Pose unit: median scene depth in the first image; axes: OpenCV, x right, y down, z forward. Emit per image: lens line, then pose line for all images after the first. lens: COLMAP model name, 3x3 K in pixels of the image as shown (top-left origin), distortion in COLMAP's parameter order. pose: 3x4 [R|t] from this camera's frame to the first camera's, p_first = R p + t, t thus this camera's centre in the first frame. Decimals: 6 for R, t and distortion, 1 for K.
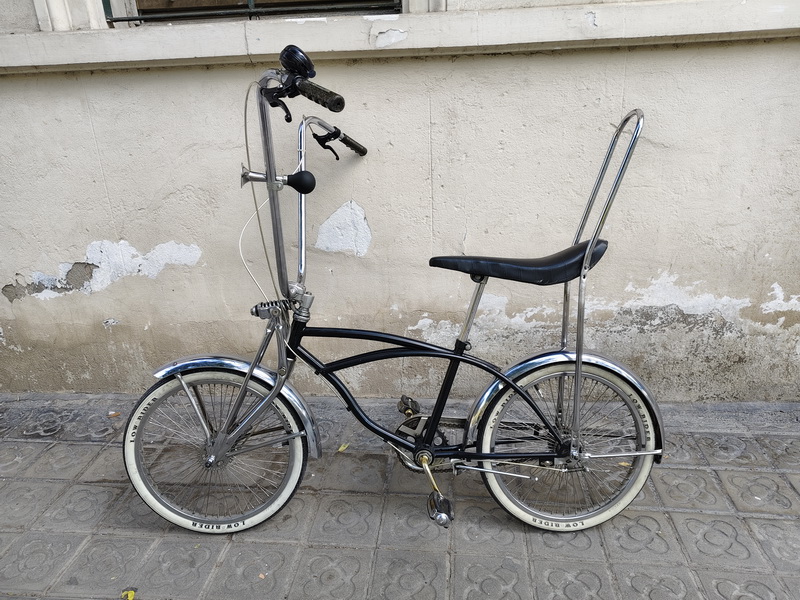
lens RADIAL K [[554.3, 0, 407.0], [0, 554.3, 299.3], [0, 0, 1]] dist [0.036842, -0.033787]
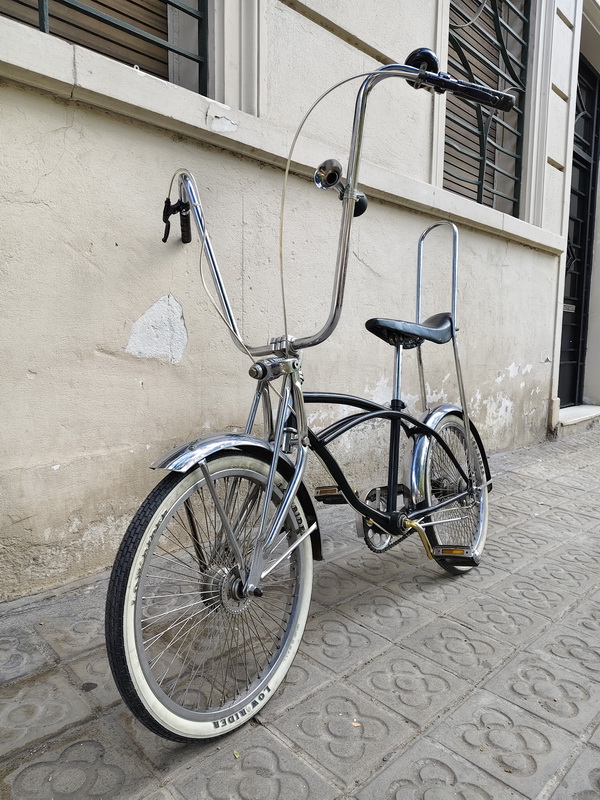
lens RADIAL K [[554.3, 0, 291.9], [0, 554.3, 399.6], [0, 0, 1]] dist [0.036842, -0.033787]
pose [[0.648824, -0.038997, 0.759938, -0.703546], [0.222404, 0.964796, -0.140376, 0.150880], [-0.727711, 0.260093, 0.634656, 0.422153]]
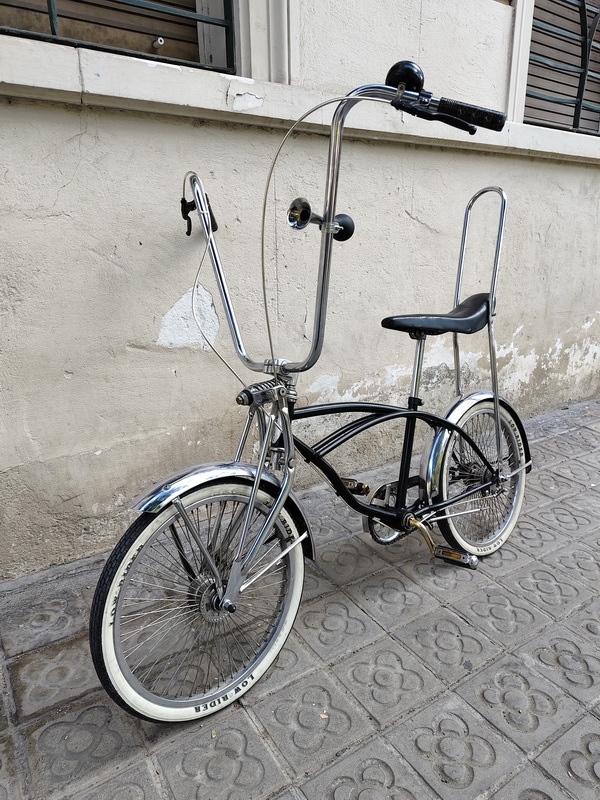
lens RADIAL K [[554.3, 0, 309.2], [0, 554.3, 398.8], [0, 0, 1]] dist [0.036842, -0.033787]
pose [[0.771732, -0.152161, 0.617476, -0.594269], [0.195500, 0.980700, -0.002671, 0.035879], [-0.605152, 0.122777, 0.786585, 0.269059]]
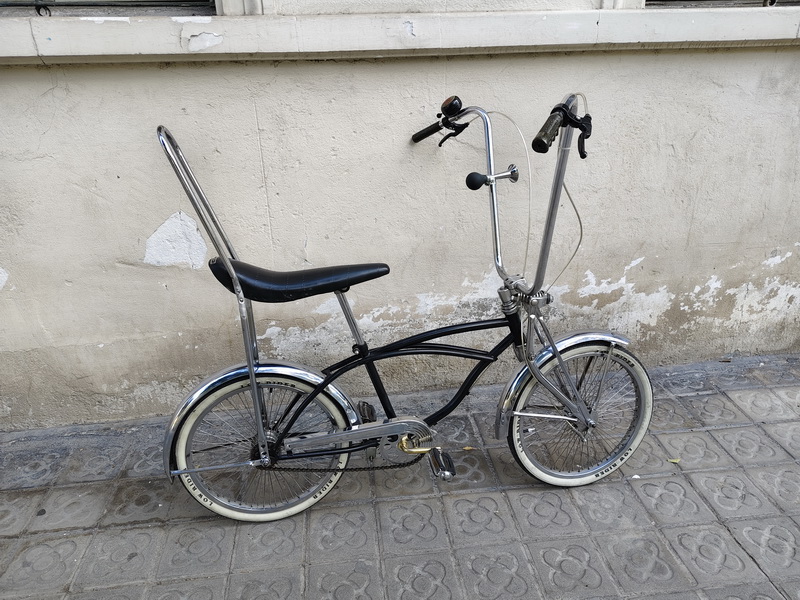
lens RADIAL K [[554.3, 0, 401.8], [0, 554.3, 298.8], [0, 0, 1]] dist [0.036842, -0.033787]
pose [[0.974612, -0.075433, 0.210810, 0.062673], [0.064818, 0.996278, 0.056830, -0.067538], [-0.214312, -0.041723, 0.975874, -0.010620]]
